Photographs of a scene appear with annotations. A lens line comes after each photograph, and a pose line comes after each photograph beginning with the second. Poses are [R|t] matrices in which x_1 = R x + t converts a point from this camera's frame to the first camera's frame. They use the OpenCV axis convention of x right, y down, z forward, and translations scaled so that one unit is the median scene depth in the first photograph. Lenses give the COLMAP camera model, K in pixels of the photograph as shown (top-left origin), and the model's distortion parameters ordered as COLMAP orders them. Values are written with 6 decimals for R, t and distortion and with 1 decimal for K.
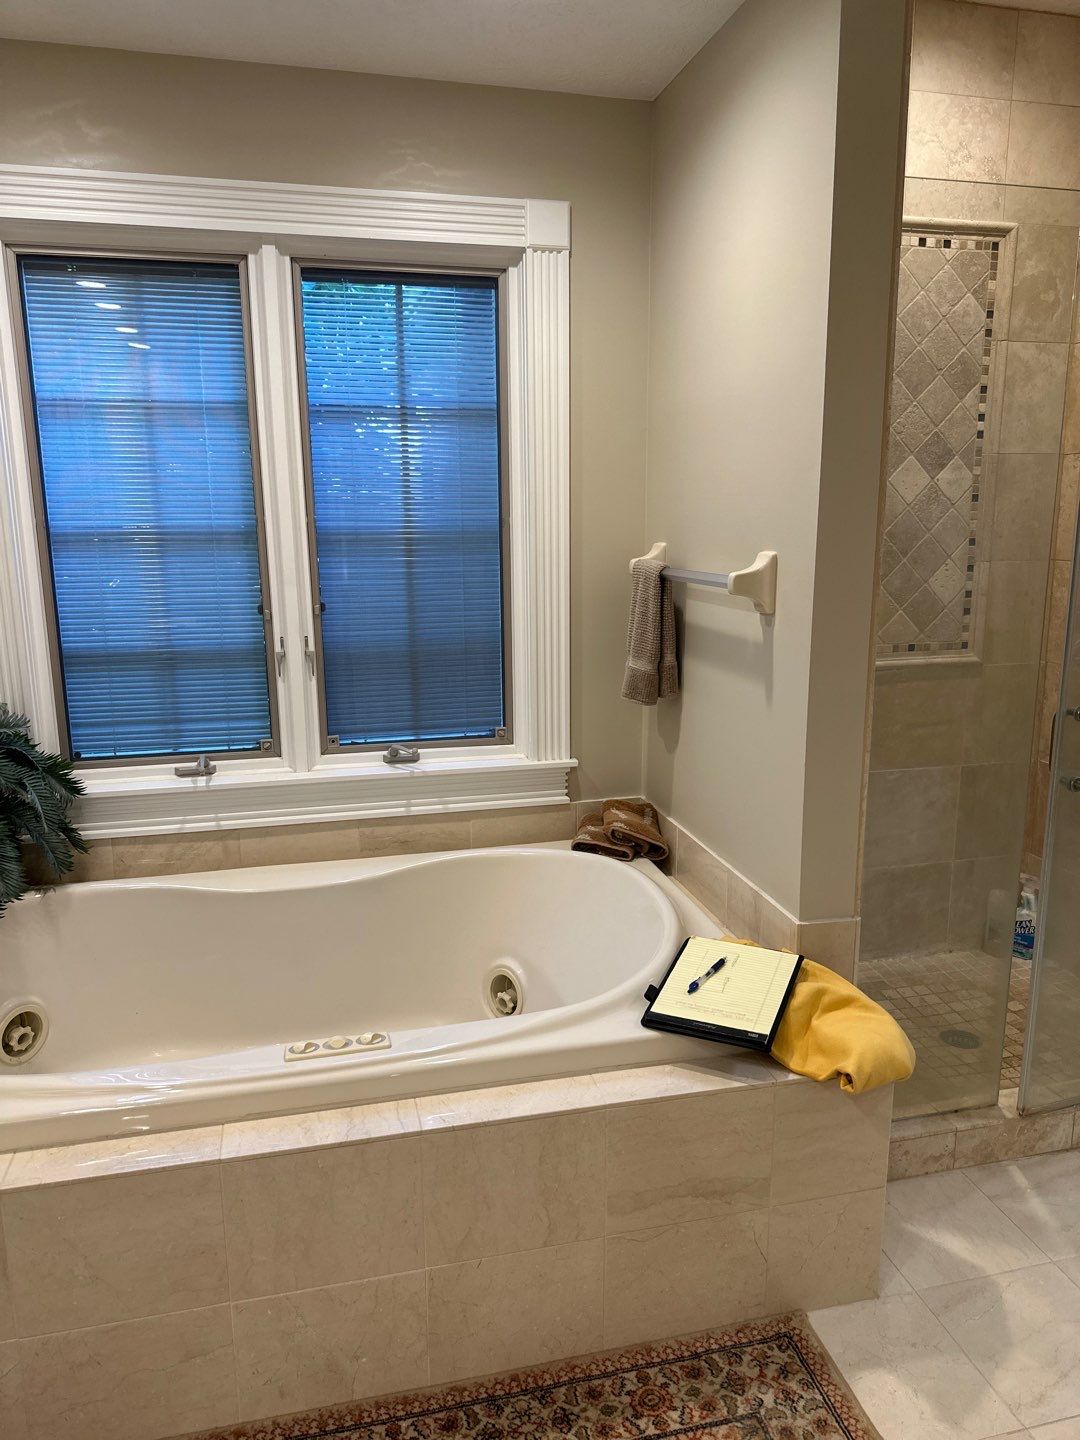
lens RADIAL K [[1026.1, 0, 538.5], [0, 1026.1, 740.7], [0, 0, 1]] dist [0.075228, -0.125566]
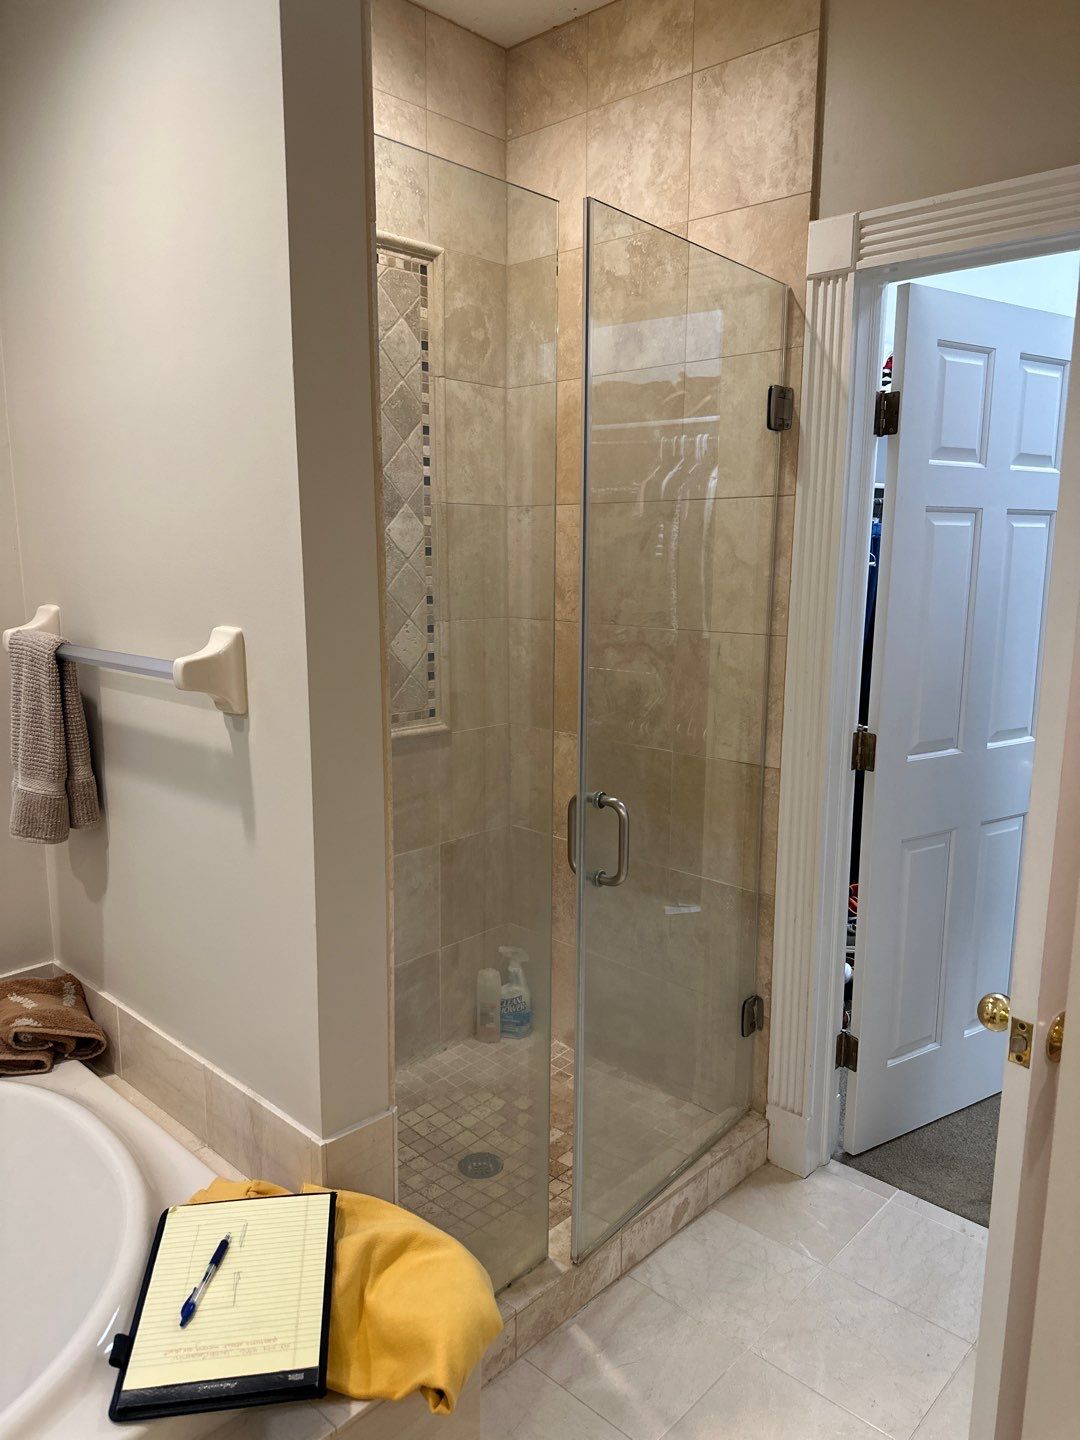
lens RADIAL K [[1026.1, 0, 538.5], [0, 1026.1, 740.7], [0, 0, 1]] dist [0.075228, -0.125566]
pose [[0.843415, -0.084707, 0.530544, 0.017133], [0.104525, 0.994495, -0.007384, -0.061197], [-0.526997, 0.061683, 0.847625, 0.232948]]
